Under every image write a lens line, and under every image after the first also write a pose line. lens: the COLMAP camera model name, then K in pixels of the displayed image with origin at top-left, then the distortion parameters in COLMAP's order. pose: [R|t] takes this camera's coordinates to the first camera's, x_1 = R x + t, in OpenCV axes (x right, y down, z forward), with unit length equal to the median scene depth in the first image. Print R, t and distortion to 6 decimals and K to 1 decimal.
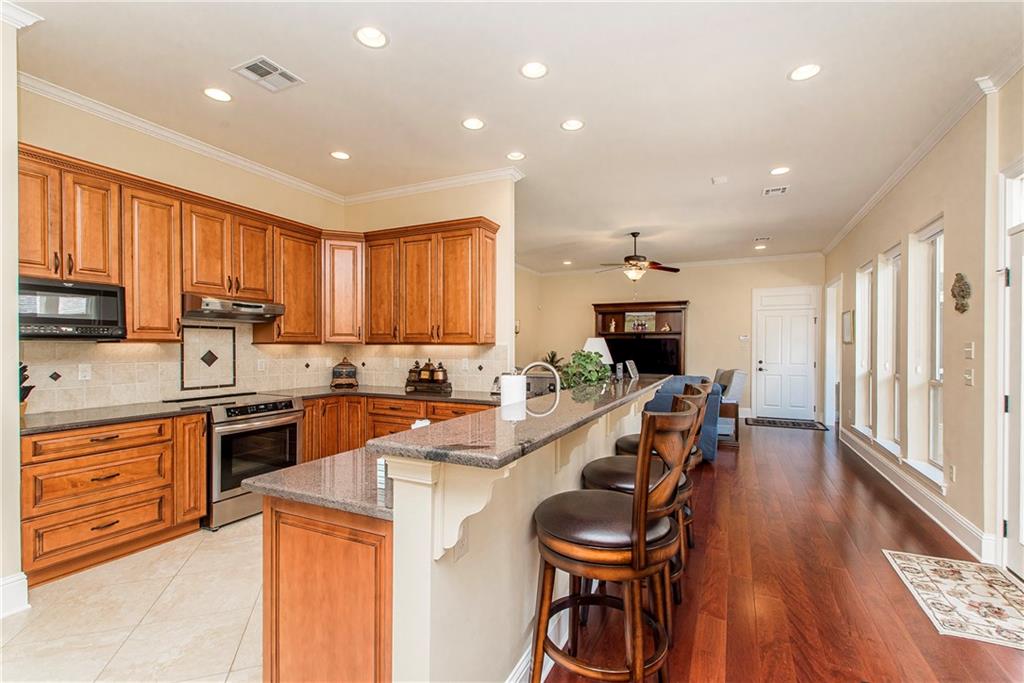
lens RADIAL K [[472.6, 0, 482.4], [0, 472.6, 351.4], [0, 0, 1]] dist [-0.001570, -0.000494]
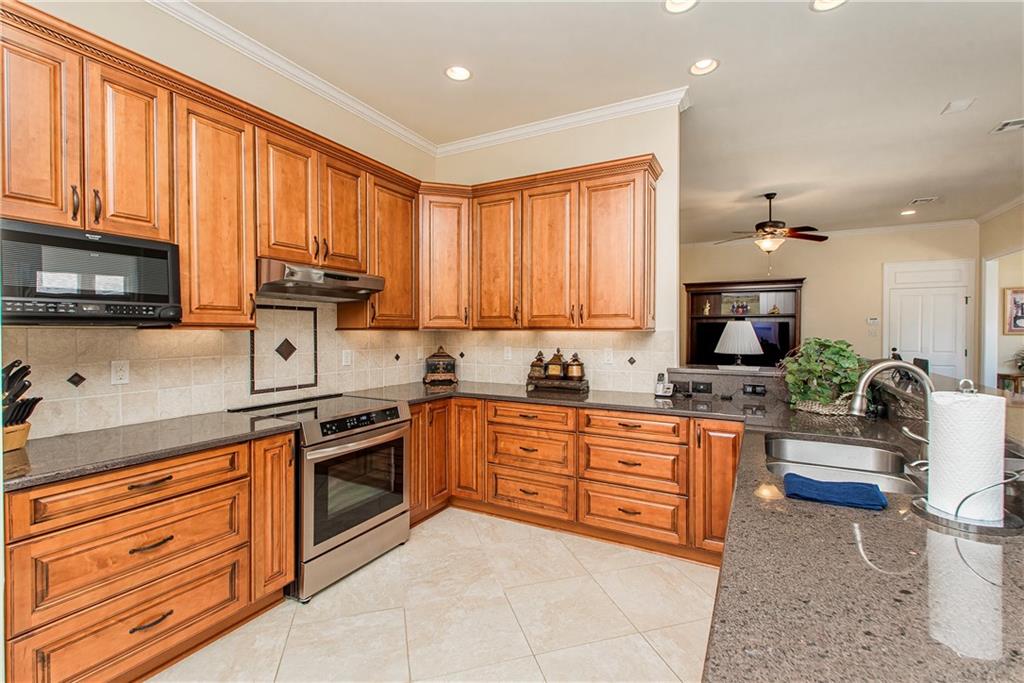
lens RADIAL K [[459.7, 0, 482.6], [0, 459.7, 338.0], [0, 0, 1]] dist [0.001852, -0.000288]
pose [[0.999039, -0.001292, -0.043813, -0.228575], [0.001453, 0.999992, 0.003643, -0.005266], [0.043808, -0.003703, 0.999033, 0.281290]]
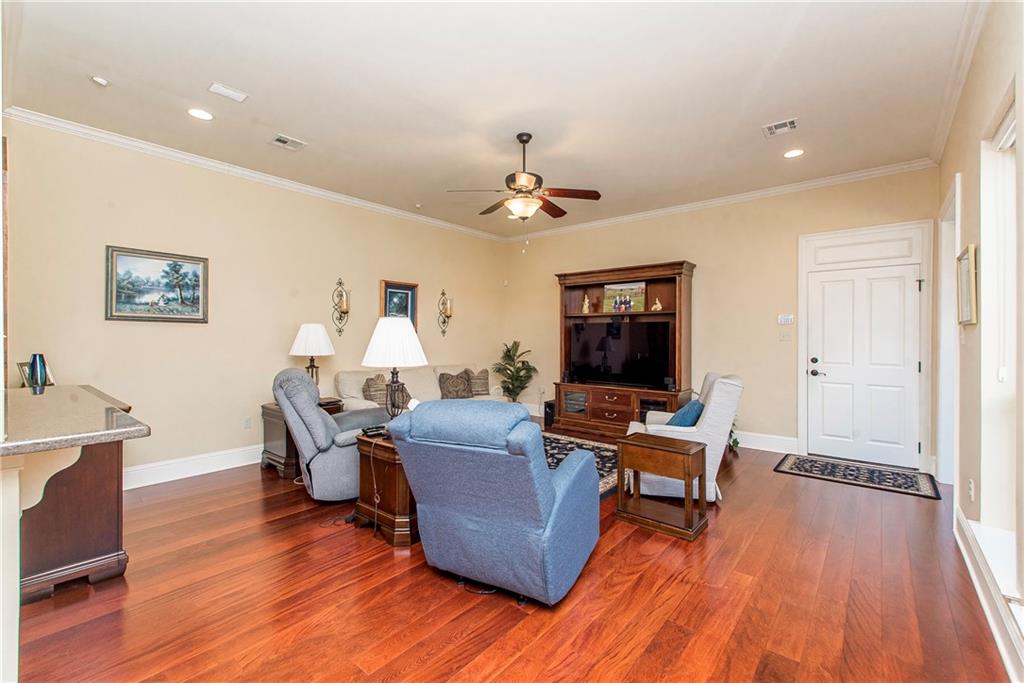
lens RADIAL K [[436.3, 0, 505.6], [0, 436.3, 338.6], [0, 0, 1]] dist [0.000498, 0.000054]
pose [[0.973794, -0.000774, -0.227432, 0.676561], [-0.000247, 0.999990, -0.004462, -0.003540], [0.227433, 0.004401, 0.973784, 0.769714]]
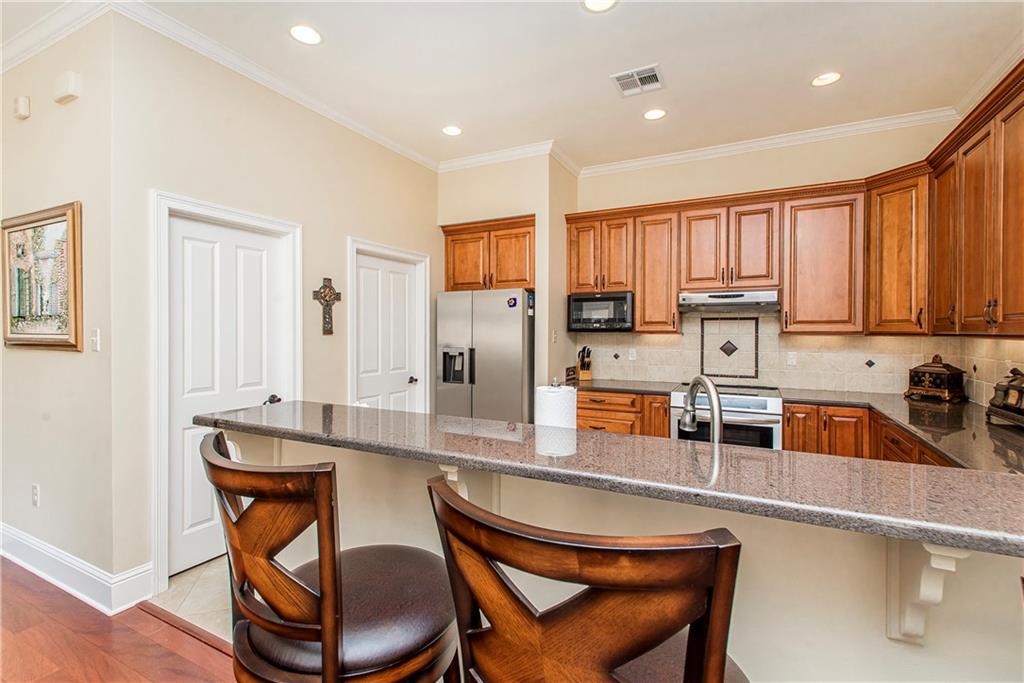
lens RADIAL K [[452.9, 0, 542.2], [0, 452.9, 335.7], [0, 0, 1]] dist [-0.001548, -0.000219]
pose [[0.028909, 0.006353, -0.999562, 0.391318], [-0.013816, 0.999887, 0.005956, -0.013010], [0.999487, 0.013638, 0.028994, 0.535987]]
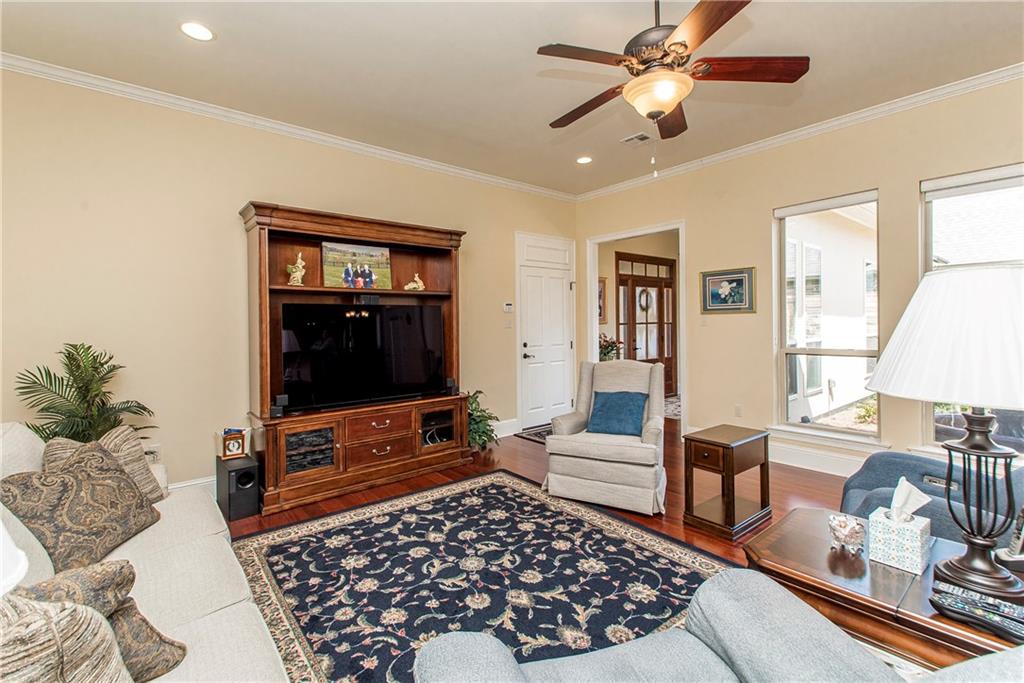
lens RADIAL K [[450.0, 0, 514.4], [0, 450.0, 329.1], [0, 0, 1]] dist [0.010075, -0.000205]
pose [[0.391752, -0.021751, 0.919814, 0.013132], [0.022027, 0.999656, 0.014258, -0.017591], [-0.919807, 0.014675, 0.392096, 1.532812]]
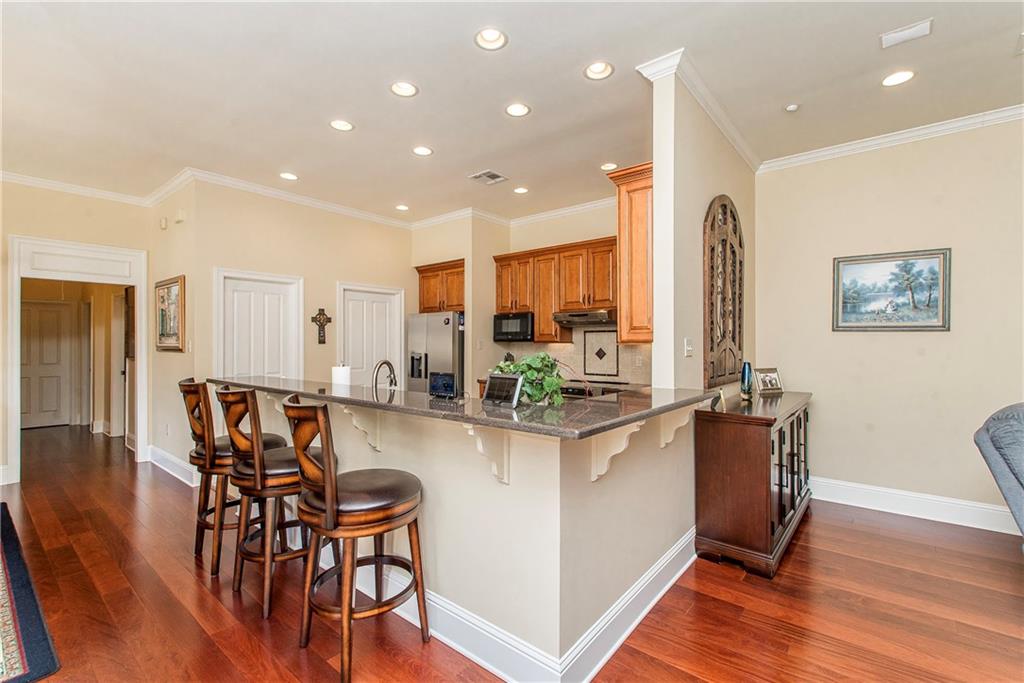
lens RADIAL K [[452.6, 0, 536.7], [0, 452.6, 341.7], [0, 0, 1]] dist [0.001491, 0.000119]
pose [[-0.190284, -0.005832, -0.981712, 0.723876], [-0.010805, 0.999934, -0.003846, -0.012988], [0.981670, 0.009875, -0.190334, 1.023217]]
